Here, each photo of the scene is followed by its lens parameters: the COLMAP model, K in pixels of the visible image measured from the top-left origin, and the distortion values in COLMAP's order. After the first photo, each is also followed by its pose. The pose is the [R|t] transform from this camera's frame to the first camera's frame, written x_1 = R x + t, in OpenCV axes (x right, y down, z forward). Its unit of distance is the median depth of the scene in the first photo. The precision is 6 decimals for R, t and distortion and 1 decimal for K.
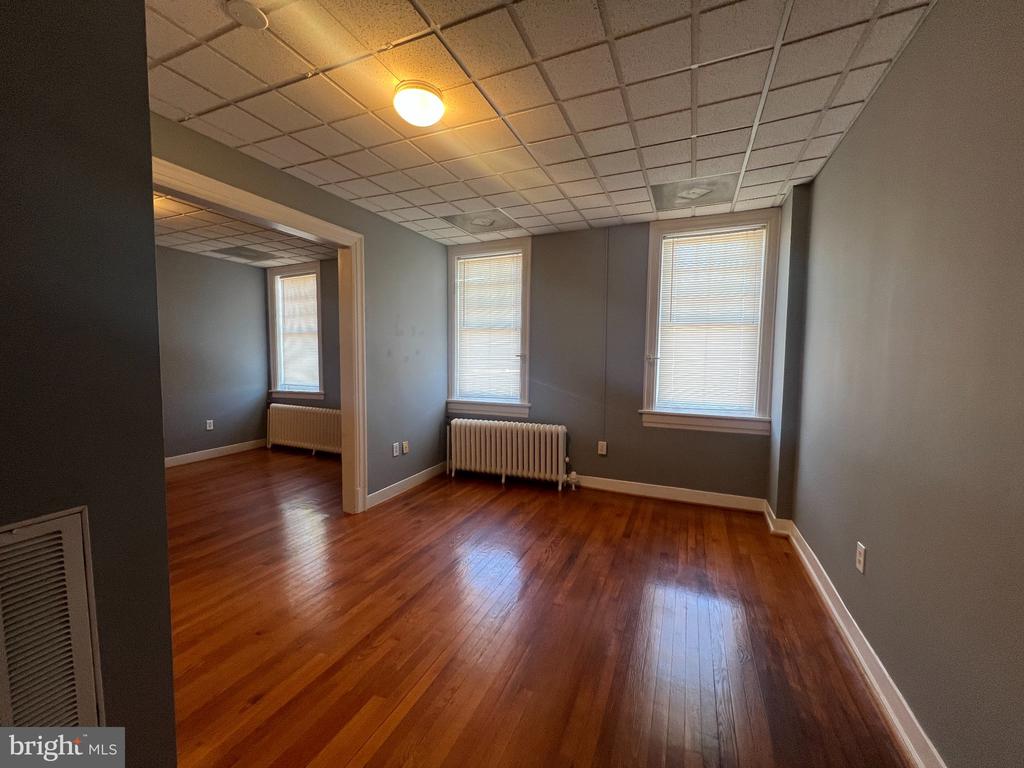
lens RADIAL K [[408.4, 0, 513.8], [0, 408.4, 382.1], [0, 0, 1]] dist [-0.000936, -0.000098]
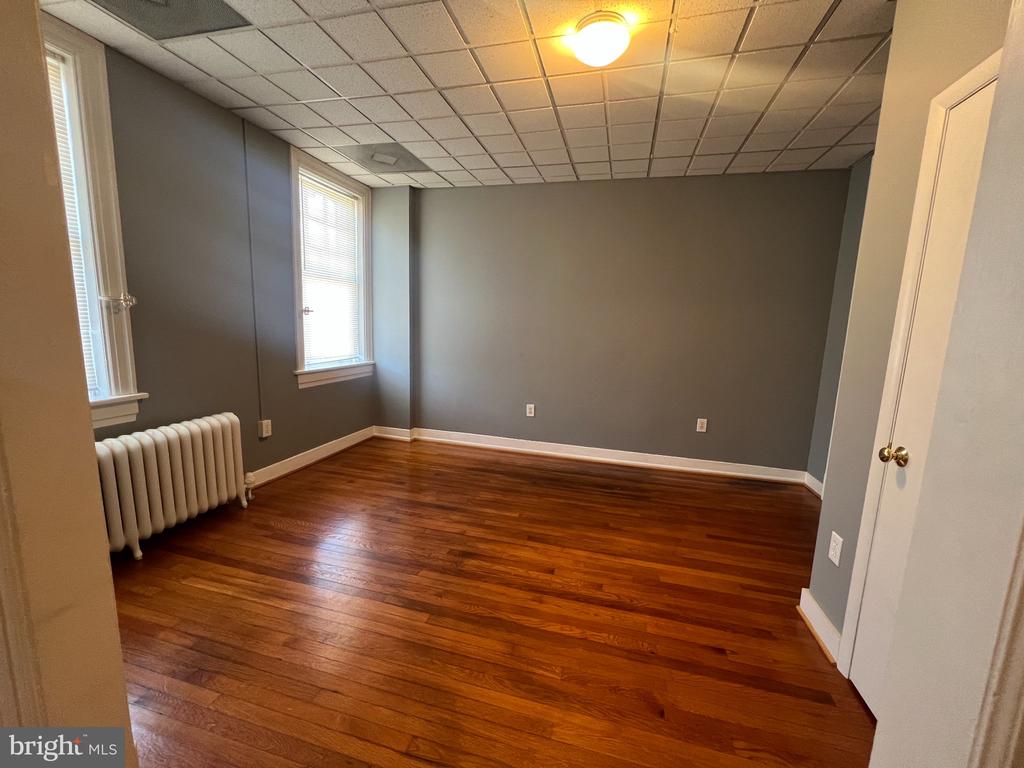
lens RADIAL K [[408.4, 0, 513.8], [0, 408.4, 382.1], [0, 0, 1]] dist [-0.000936, -0.000098]
pose [[-0.145539, -0.157694, 0.976704, -0.619204], [0.026806, 0.986224, 0.163226, -0.038811], [-0.988989, 0.049937, -0.139307, 0.688494]]
